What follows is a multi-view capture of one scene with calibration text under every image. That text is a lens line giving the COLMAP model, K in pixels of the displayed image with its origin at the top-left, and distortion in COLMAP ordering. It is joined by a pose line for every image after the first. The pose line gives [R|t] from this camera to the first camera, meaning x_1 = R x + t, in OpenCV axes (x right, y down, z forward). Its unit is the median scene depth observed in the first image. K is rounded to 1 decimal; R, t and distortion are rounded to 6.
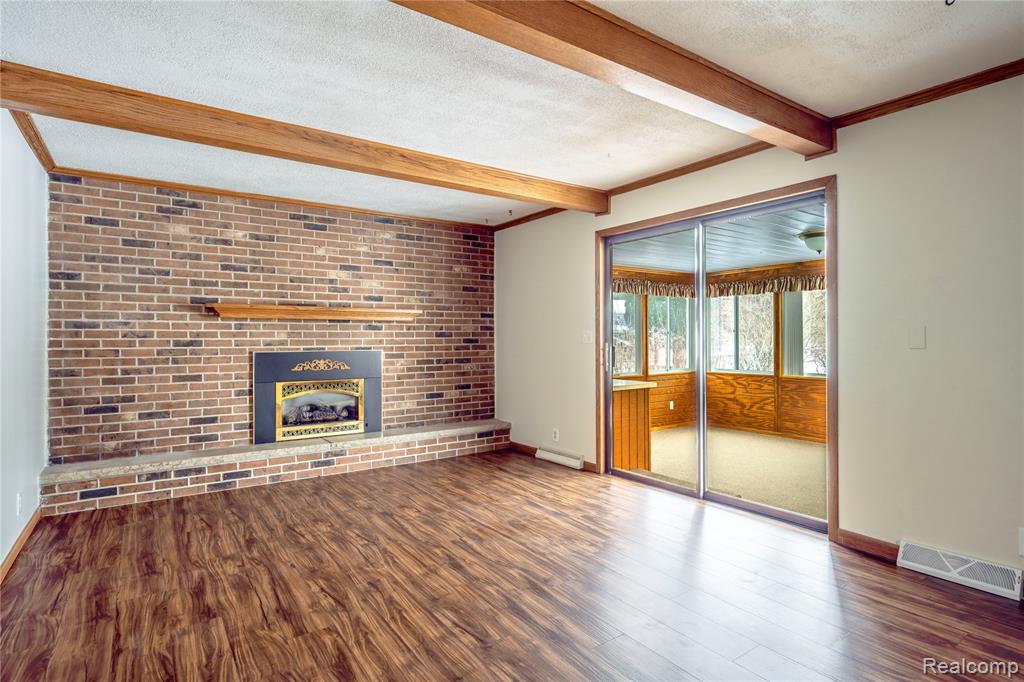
lens RADIAL K [[531.2, 0, 534.5], [0, 531.2, 337.0], [0, 0, 1]] dist [-0.010393, 0.004730]
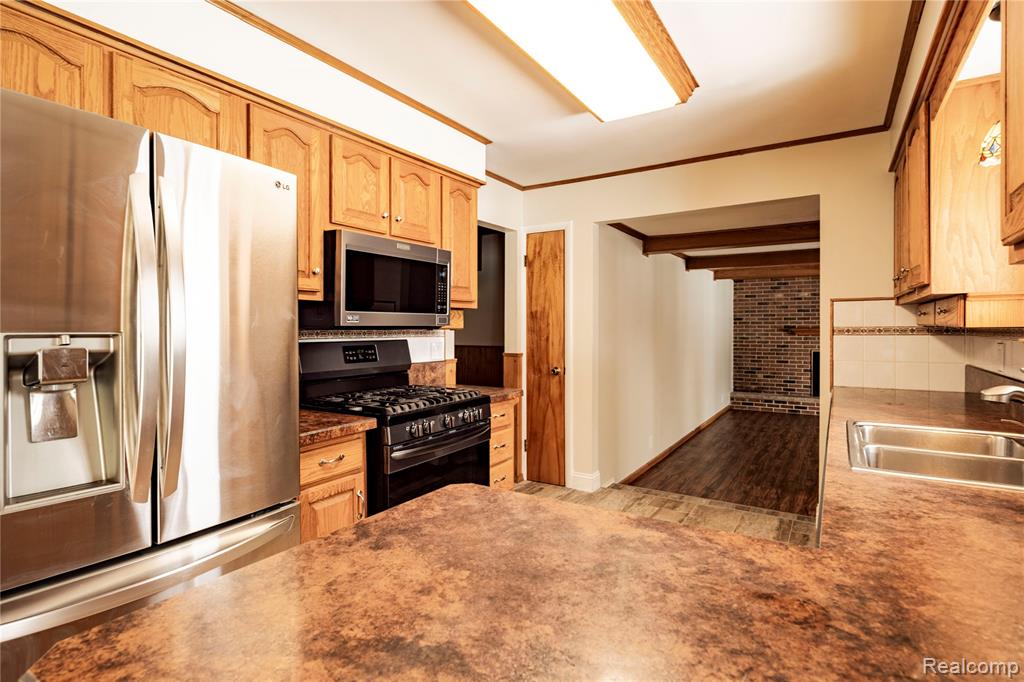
lens RADIAL K [[531.2, 0, 511.7], [0, 531.2, 333.0], [0, 0, 1]] dist [-0.010393, 0.004730]
pose [[0.370873, 0.010496, -0.928624, 1.040021], [0.004653, 0.999903, 0.013160, -0.081524], [0.928672, -0.009202, 0.370788, -0.929886]]
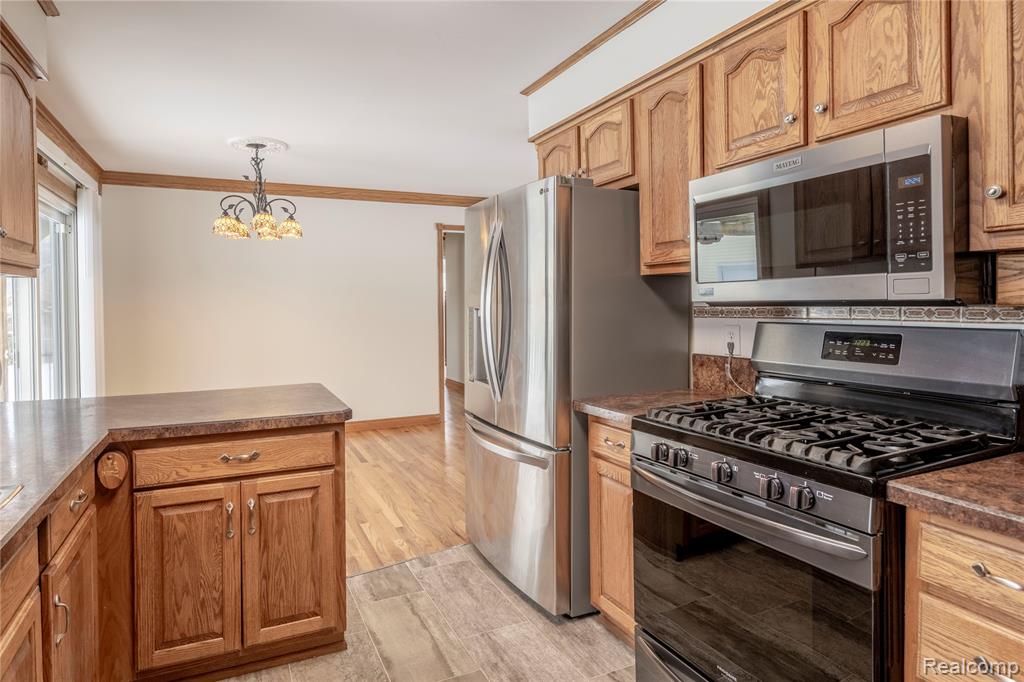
lens RADIAL K [[577.1, 0, 483.1], [0, 577.1, 313.3], [0, 0, 1]] dist [-0.008549, -0.000709]
pose [[-0.975903, 0.008474, 0.218042, 0.509855], [0.011852, 0.999829, 0.014192, -0.081919], [-0.217885, 0.016434, -0.975836, -0.365172]]
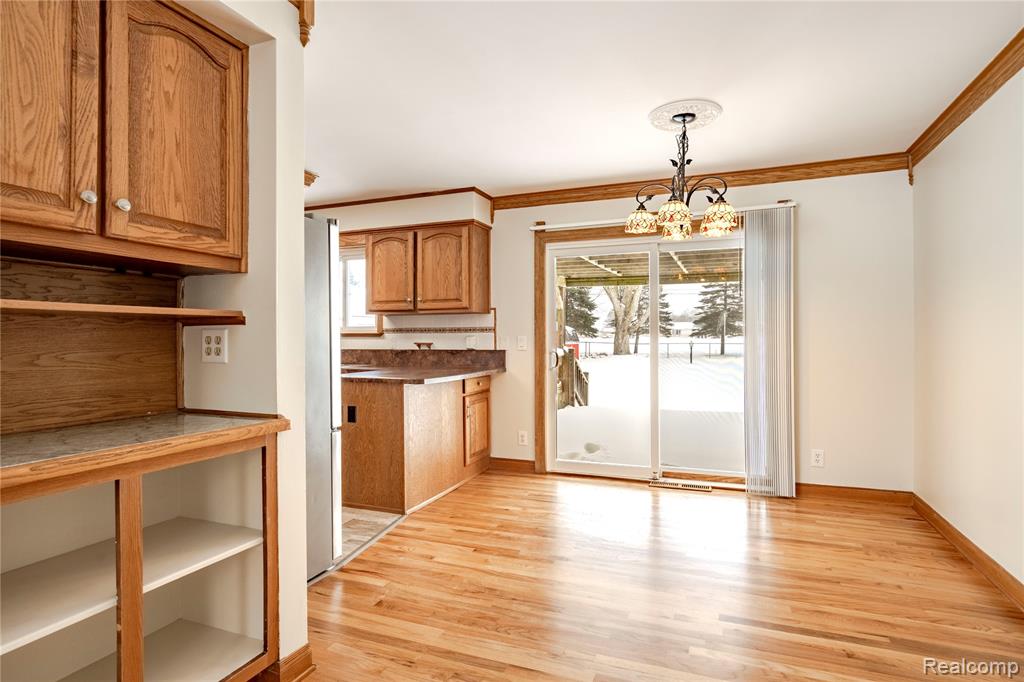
lens RADIAL K [[531.2, 0, 514.2], [0, 531.2, 335.8], [0, 0, 1]] dist [-0.010393, 0.004730]
pose [[0.853316, 0.003950, 0.521380, 0.534776], [-0.001370, 0.999985, -0.005333, -0.055822], [-0.521393, 0.003837, 0.853308, -1.815122]]
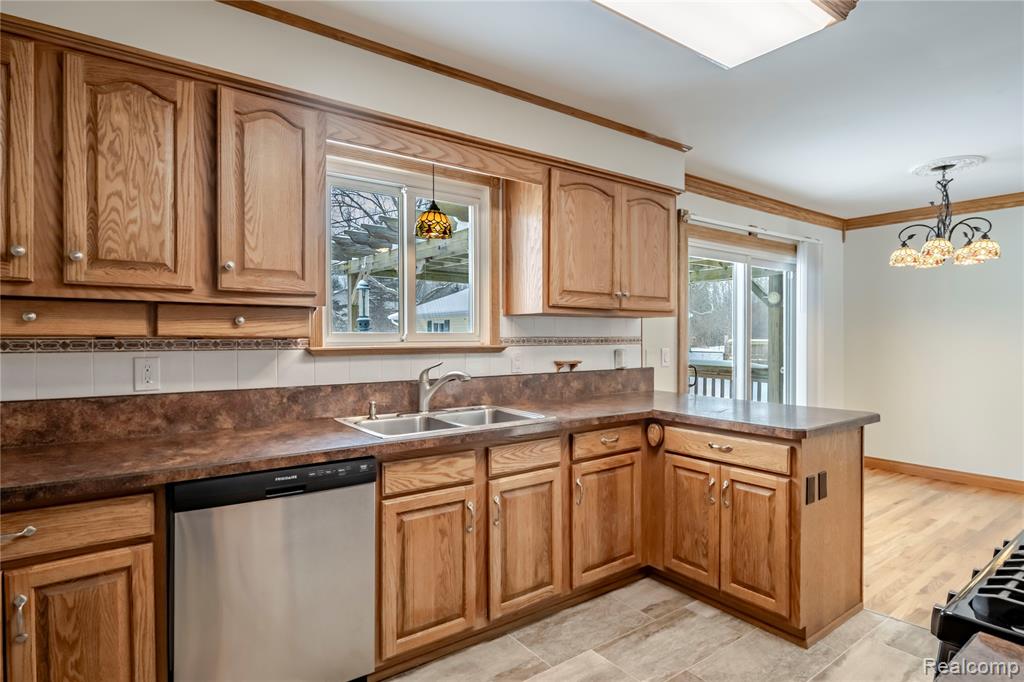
lens RADIAL K [[531.2, 0, 508.9], [0, 531.2, 348.2], [0, 0, 1]] dist [-0.010393, 0.004730]
pose [[0.007077, -0.019673, 0.999781, 0.217314], [-0.001954, 0.999804, 0.019688, -0.080228], [-0.999973, -0.002093, 0.007037, -0.554474]]
